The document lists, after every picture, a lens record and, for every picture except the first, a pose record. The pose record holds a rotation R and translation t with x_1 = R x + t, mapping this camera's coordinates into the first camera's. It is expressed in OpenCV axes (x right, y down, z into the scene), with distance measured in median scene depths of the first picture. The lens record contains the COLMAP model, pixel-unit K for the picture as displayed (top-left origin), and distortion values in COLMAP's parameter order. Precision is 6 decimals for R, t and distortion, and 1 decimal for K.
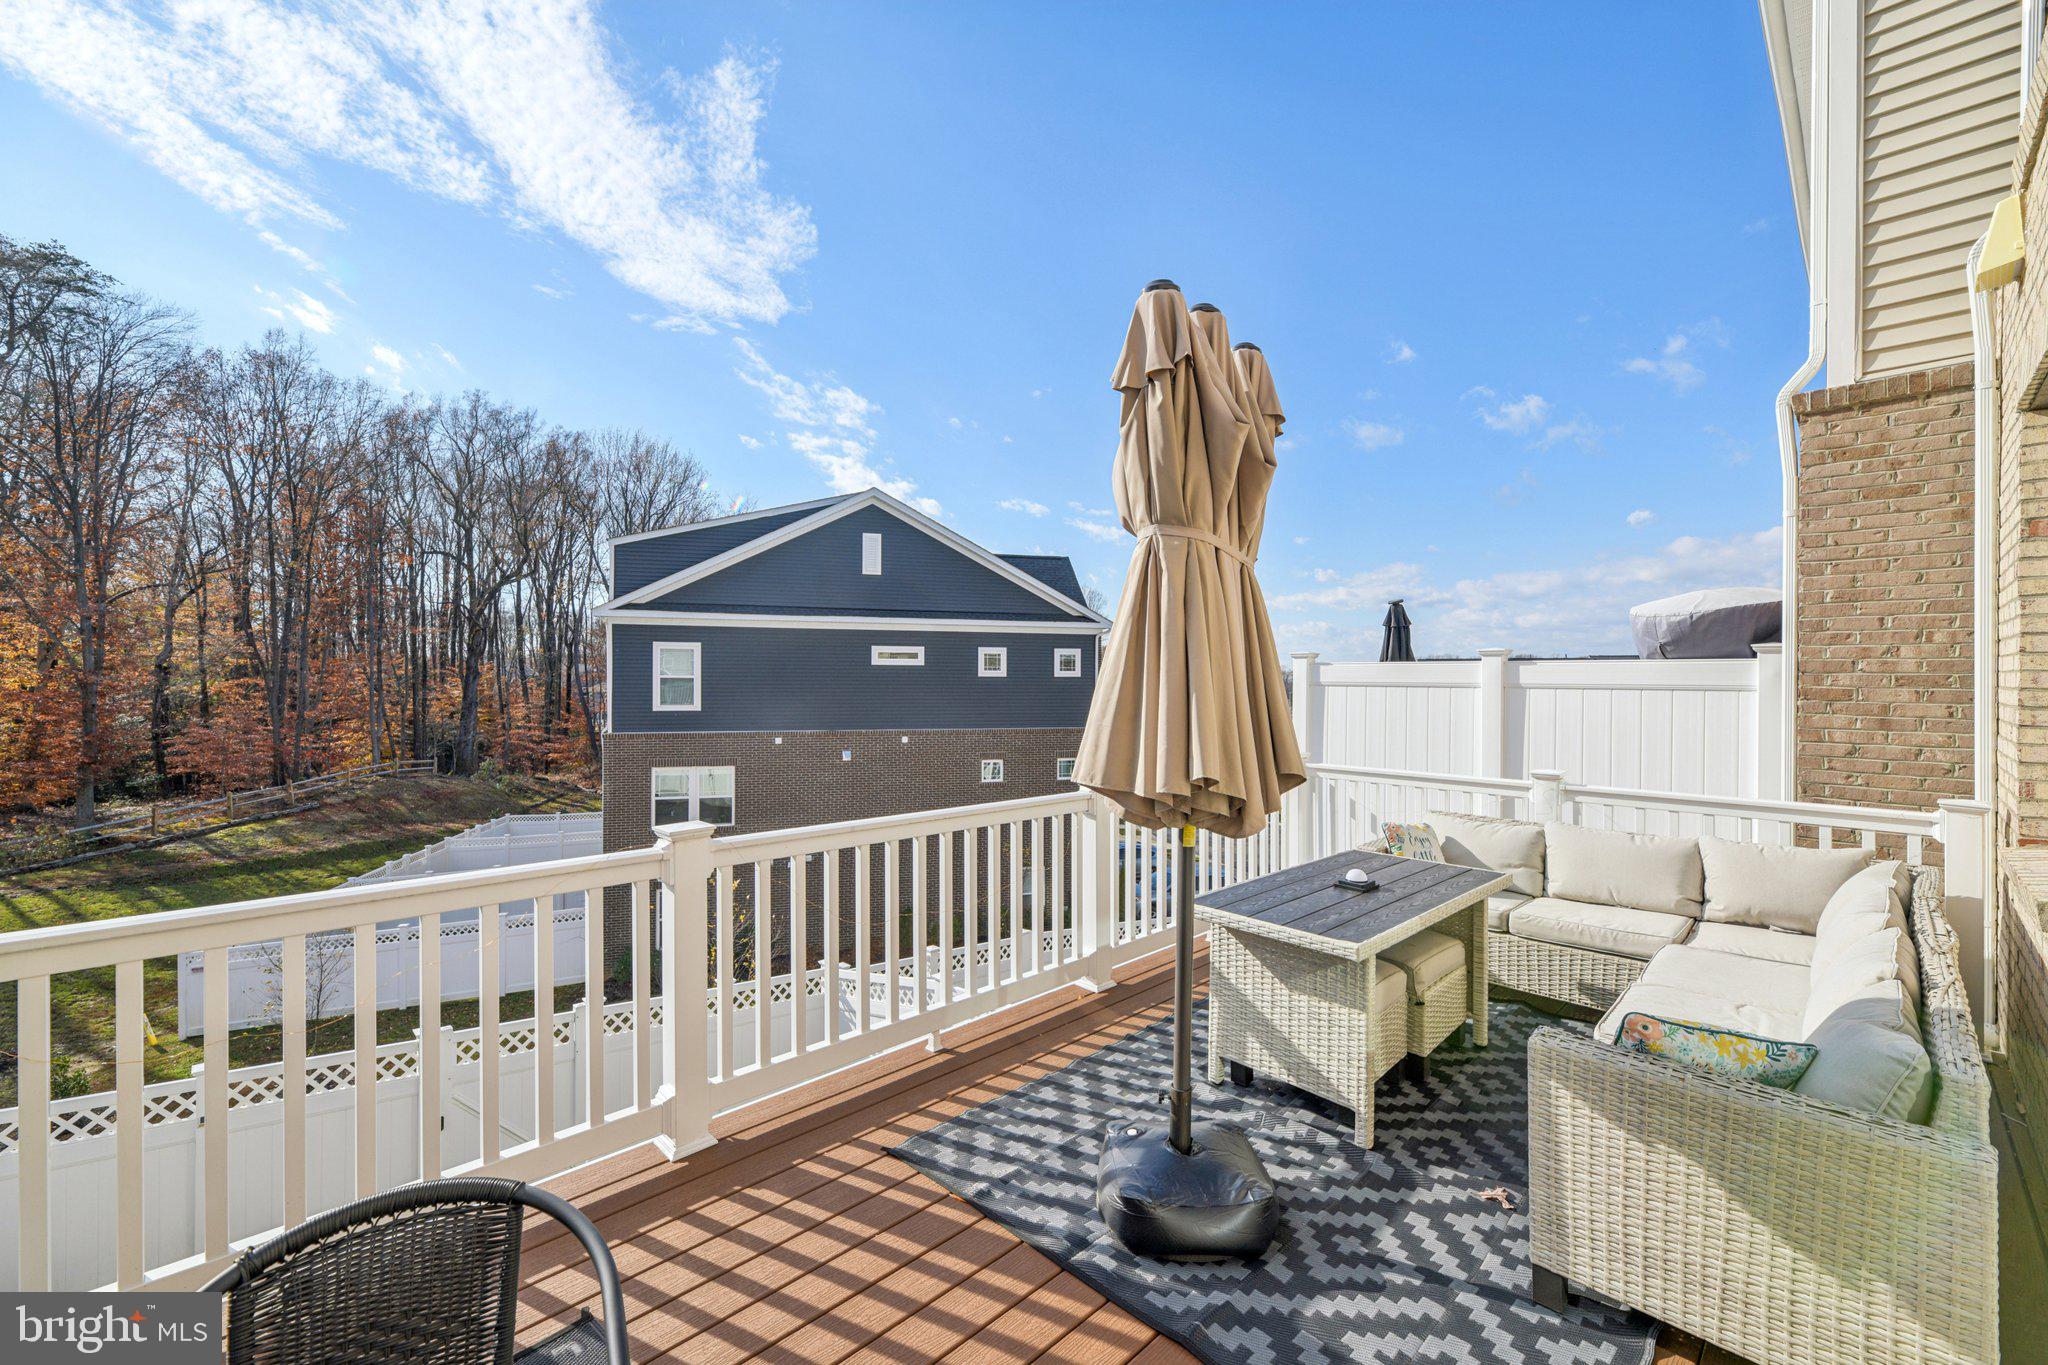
lens RADIAL K [[823.4, 0, 1024.0], [0, 823.4, 682.5], [0, 0, 1]] dist [0.001431, 0.000147]
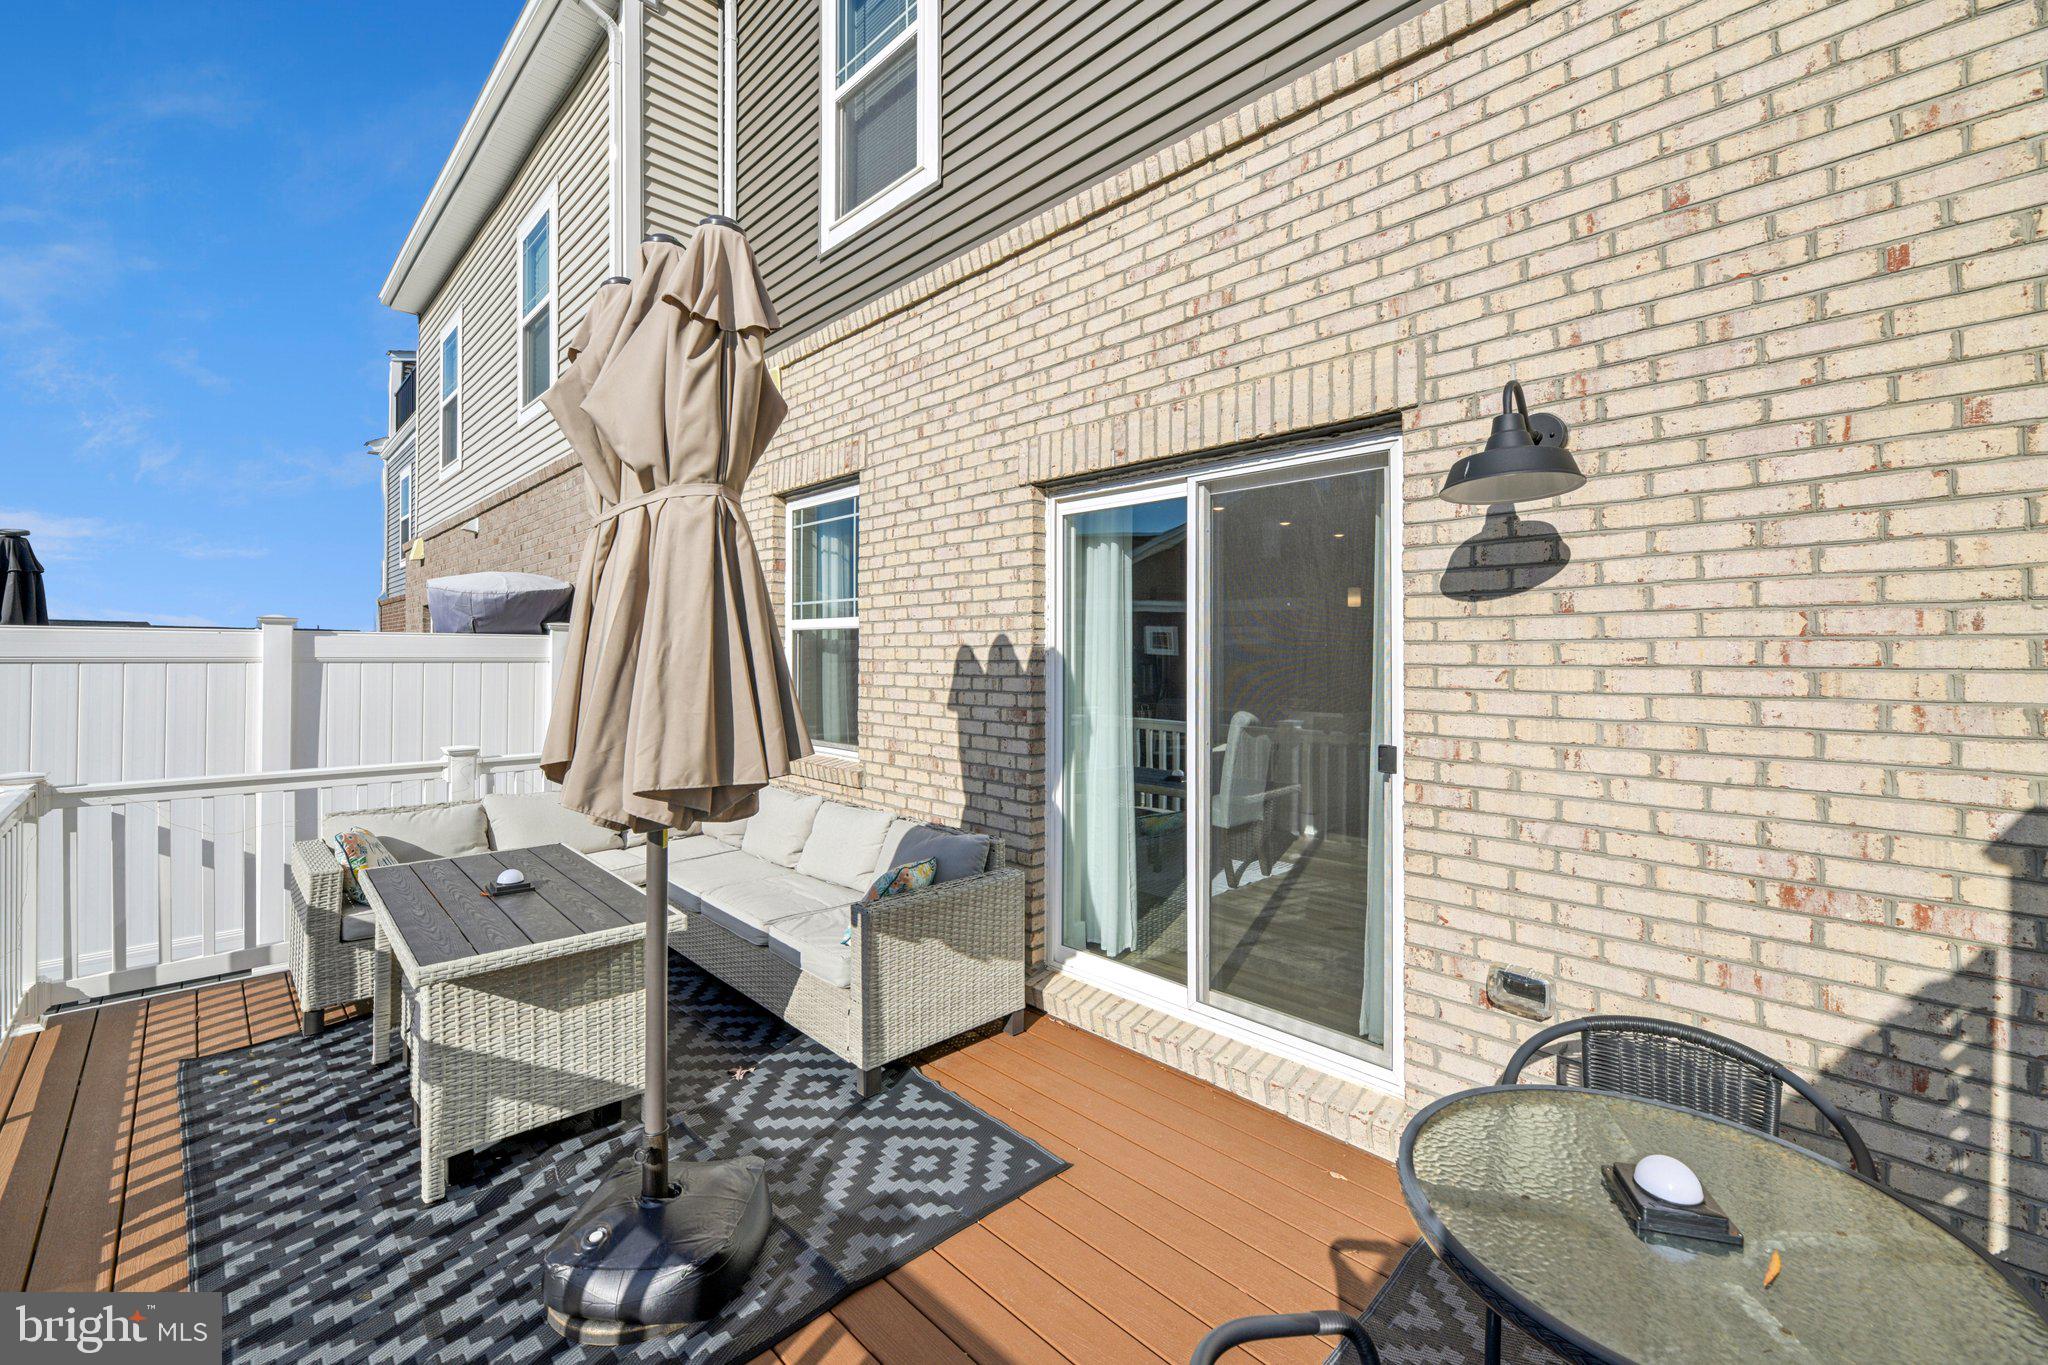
lens RADIAL K [[854.4, 0, 1032.3], [0, 854.4, 652.8], [0, 0, 1]] dist [0.000807, 0.000287]
pose [[-0.004686, -0.004070, 0.999981, -0.543456], [-0.000337, 0.999992, 0.004068, -0.012846], [-0.999989, -0.000318, -0.004687, 0.464550]]
